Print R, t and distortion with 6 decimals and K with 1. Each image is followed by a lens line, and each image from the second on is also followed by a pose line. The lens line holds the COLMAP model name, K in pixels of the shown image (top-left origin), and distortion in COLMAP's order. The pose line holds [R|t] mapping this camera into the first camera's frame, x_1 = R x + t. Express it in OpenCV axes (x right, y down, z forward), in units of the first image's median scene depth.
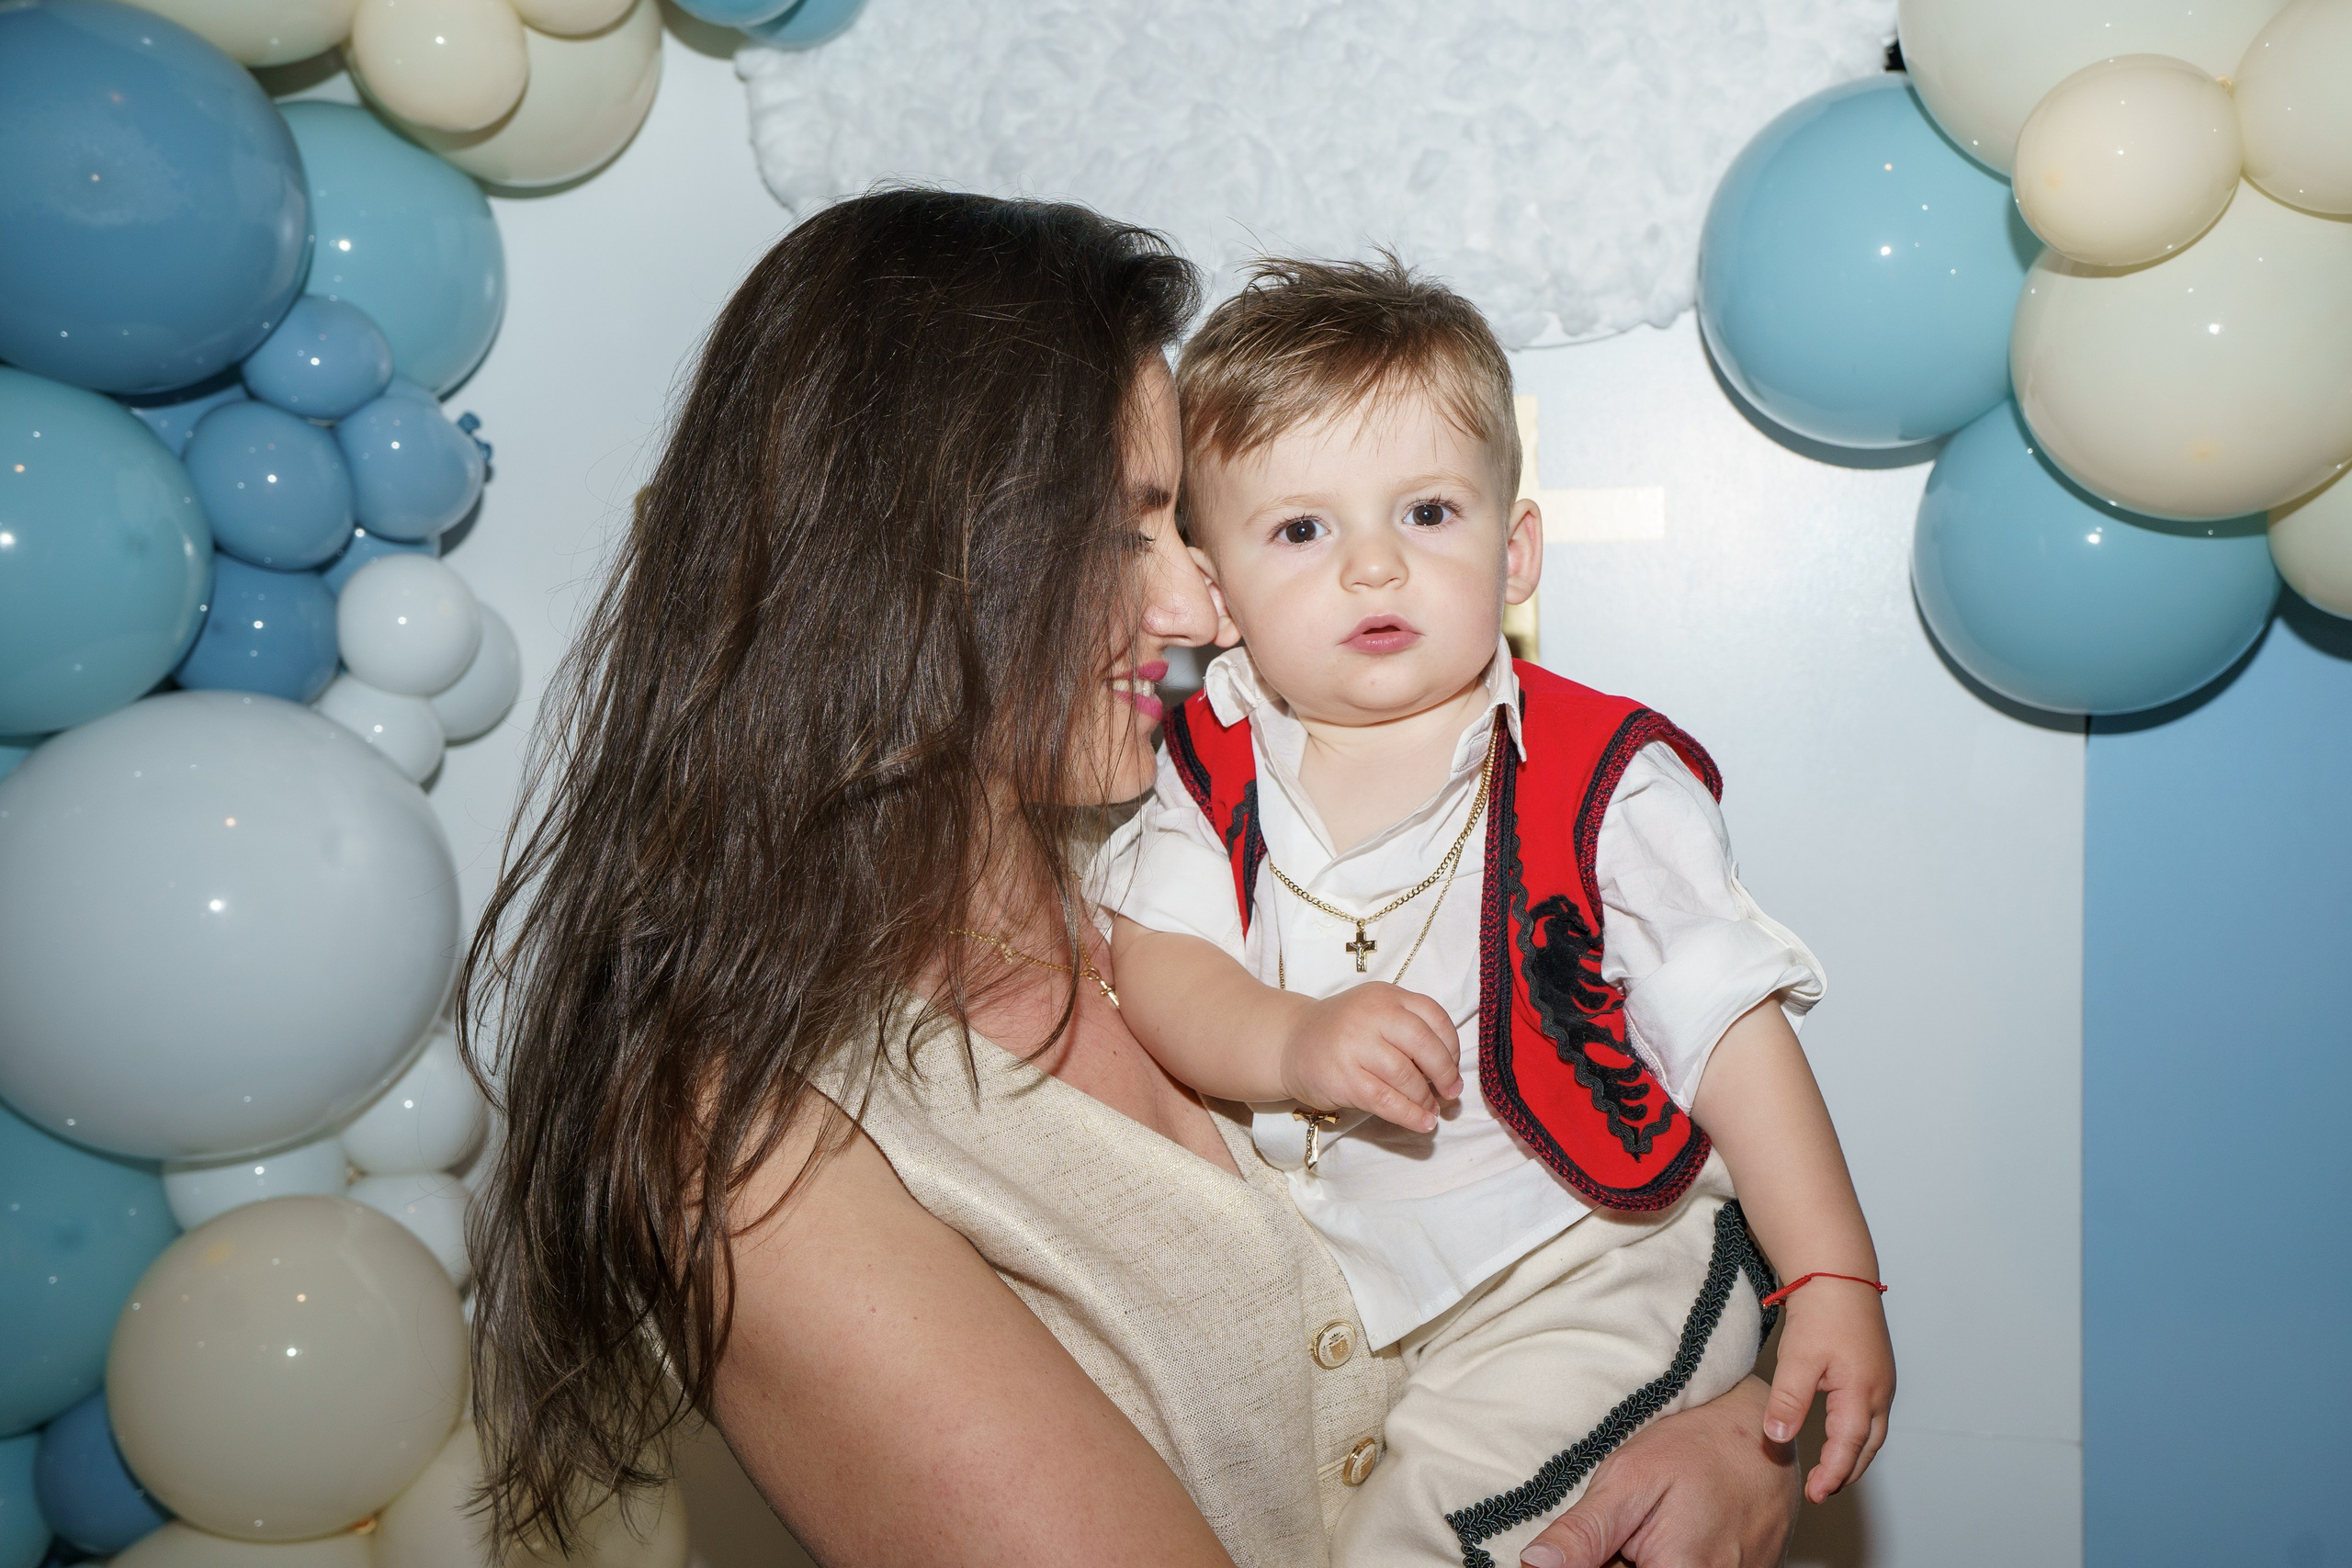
lens RADIAL K [[2248.0, 0, 1184.8], [0, 2248.0, 797.6], [0, 0, 1]] dist [0.051933, 0.000000]
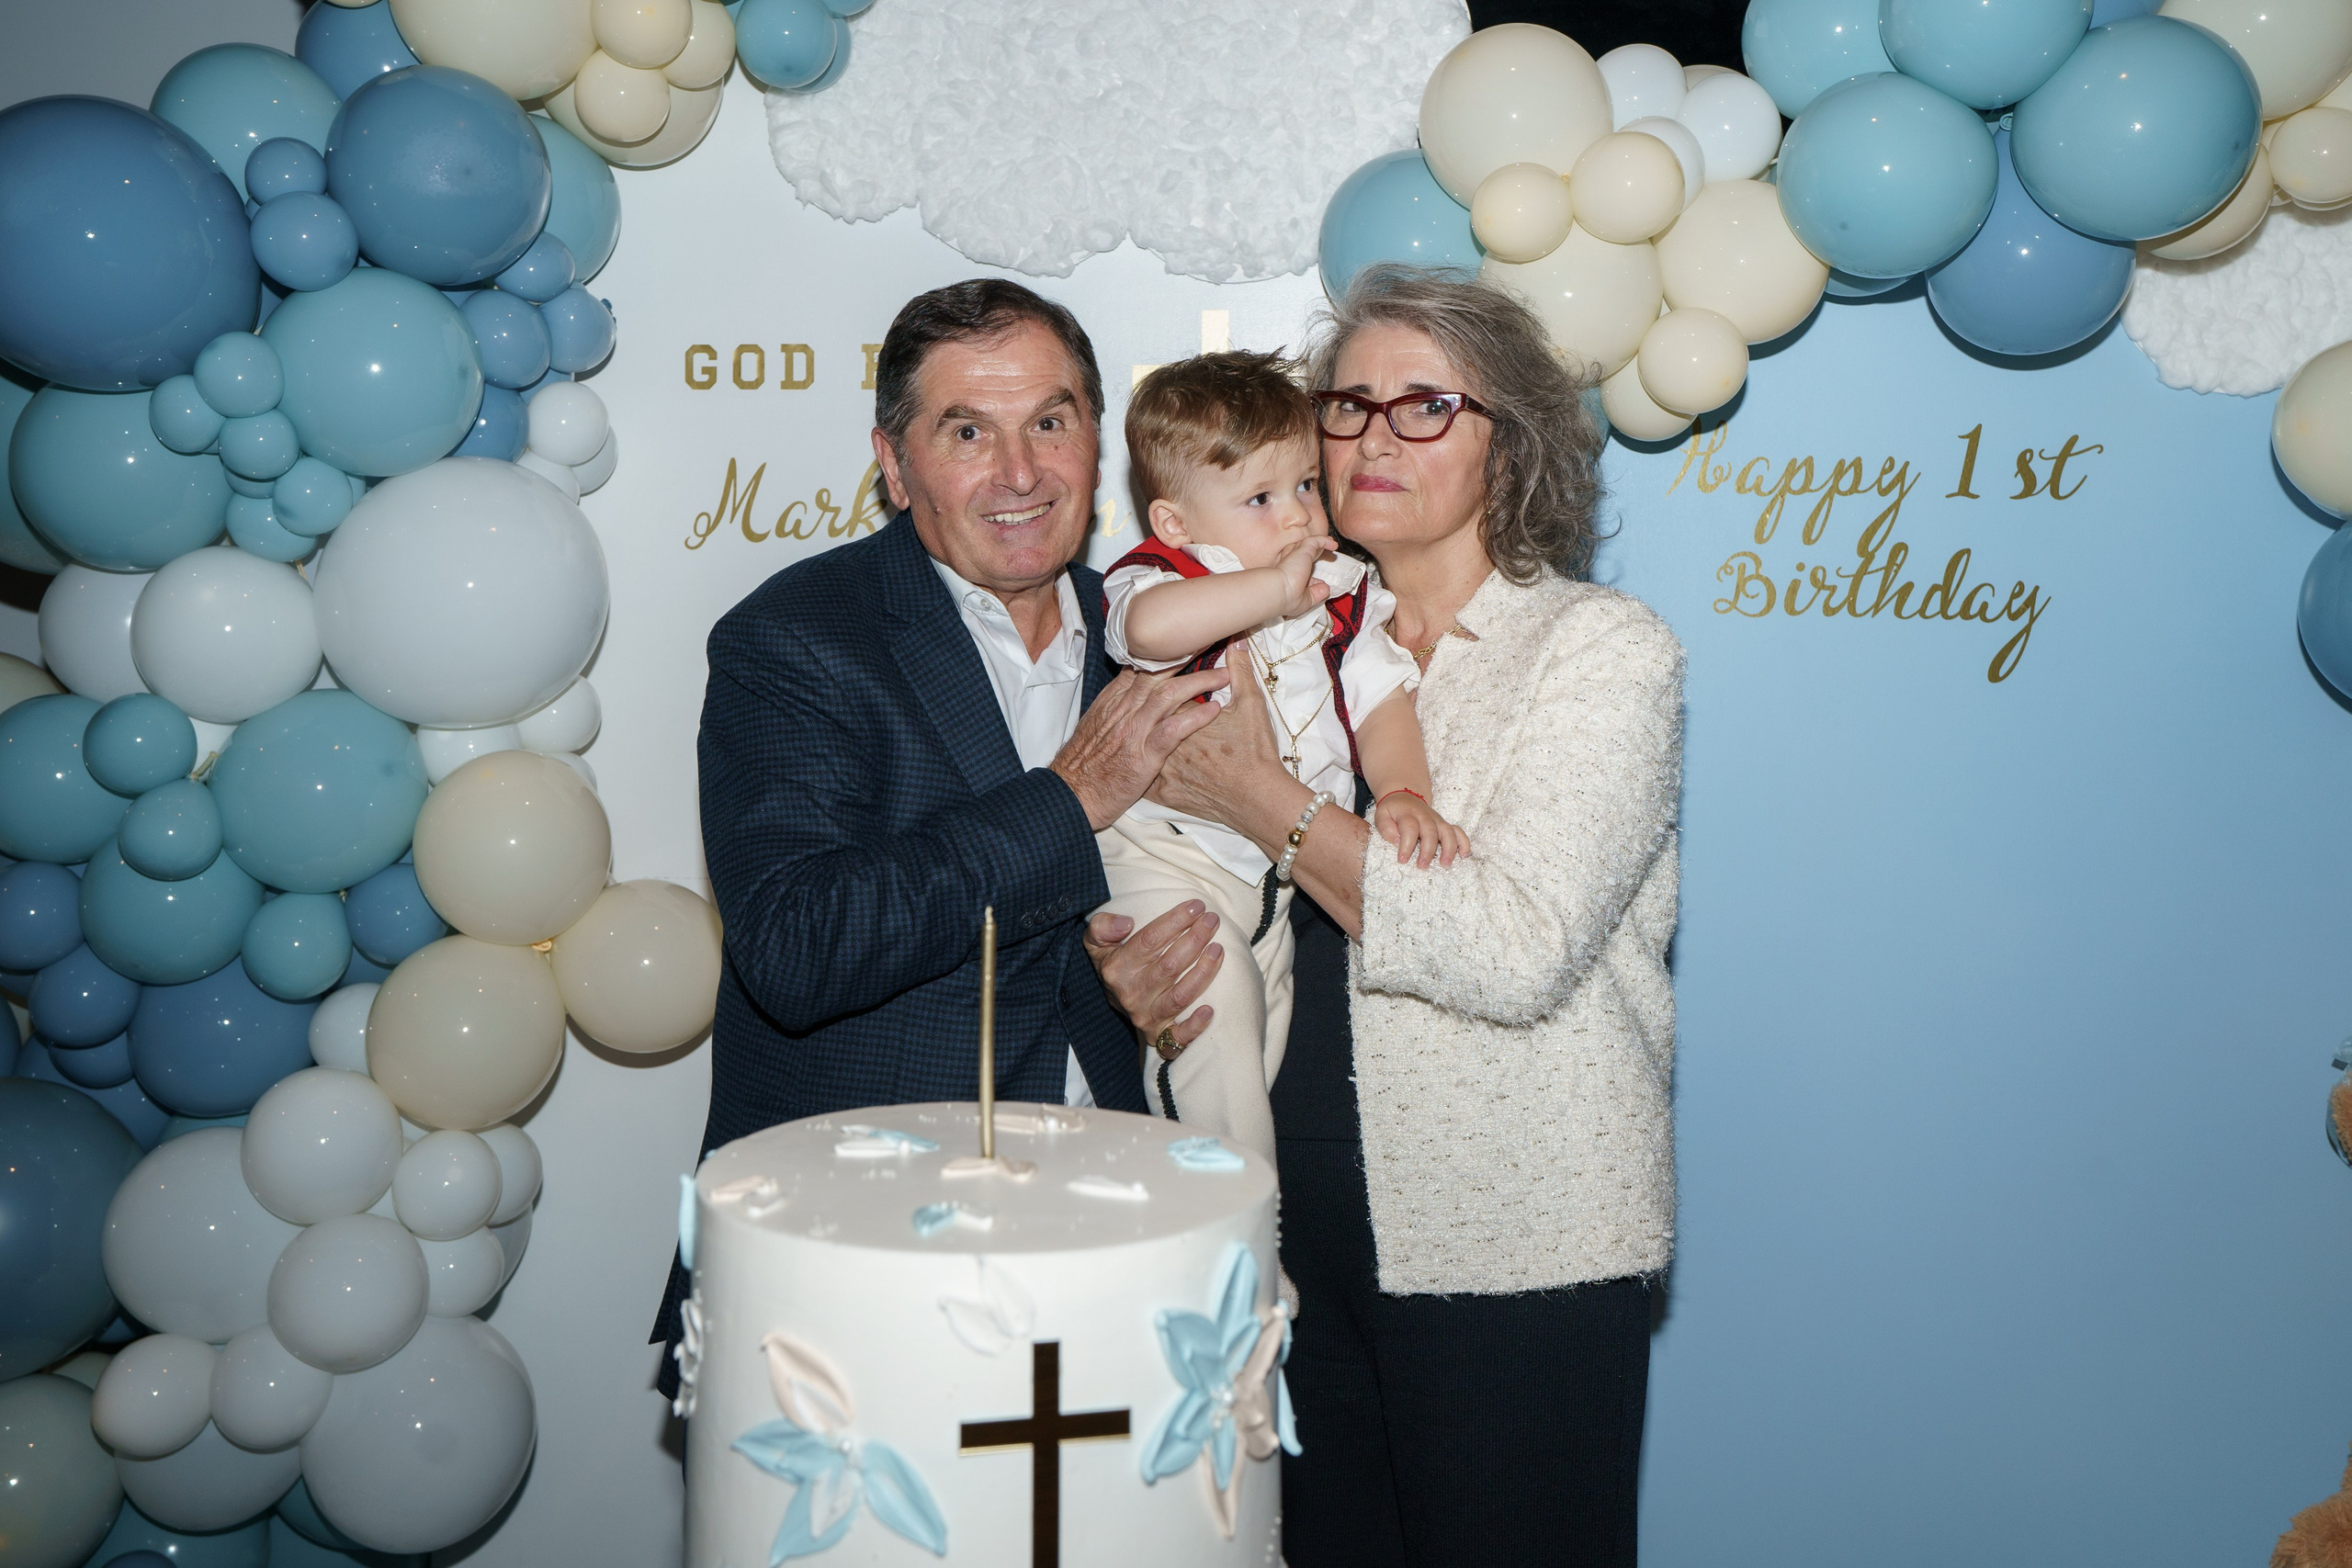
lens RADIAL K [[2248.0, 0, 1110.9], [0, 2248.0, 623.0], [0, 0, 1]] dist [0.051933, 0.000000]
pose [[0.993692, 0.015934, 0.111005, -0.128170], [-0.013566, 0.999665, -0.022056, 0.107398], [-0.111319, 0.020411, 0.993575, -0.738564]]
